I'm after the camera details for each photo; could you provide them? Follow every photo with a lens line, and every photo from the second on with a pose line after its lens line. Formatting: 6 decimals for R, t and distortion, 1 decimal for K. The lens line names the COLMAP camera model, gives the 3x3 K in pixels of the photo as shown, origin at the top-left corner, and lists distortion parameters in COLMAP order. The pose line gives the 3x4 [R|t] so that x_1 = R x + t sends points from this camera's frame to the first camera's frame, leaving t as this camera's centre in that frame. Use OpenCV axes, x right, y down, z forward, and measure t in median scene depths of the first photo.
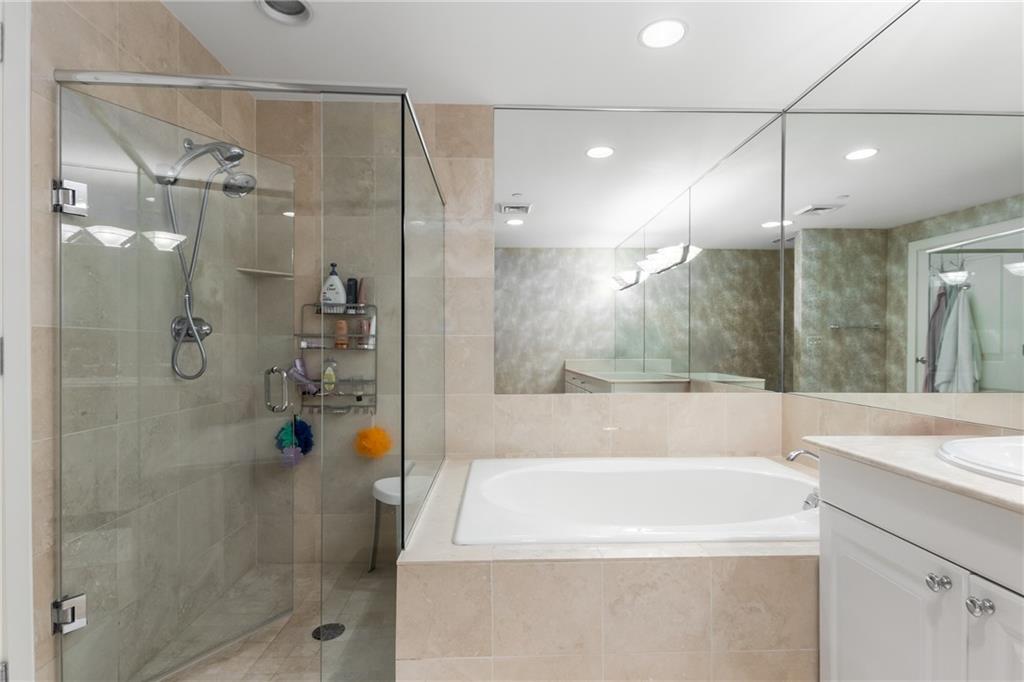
lens RADIAL K [[489.1, 0, 512.0], [0, 489.1, 341.0], [0, 0, 1]] dist [0.023449, 0.000181]
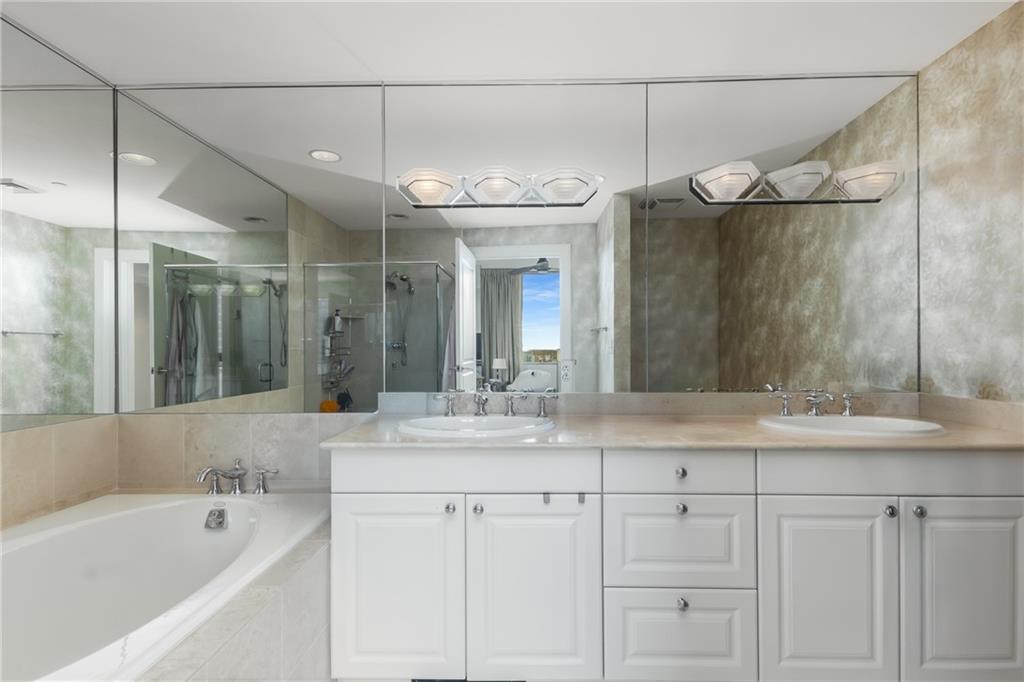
lens RADIAL K [[489.1, 0, 512.0], [0, 489.1, 341.0], [0, 0, 1]] dist [0.023449, 0.000181]
pose [[0.069068, 0.013678, 0.997518, -0.116629], [-0.005895, 0.999894, -0.013303, -0.006474], [-0.997595, -0.004961, 0.069142, 0.112862]]
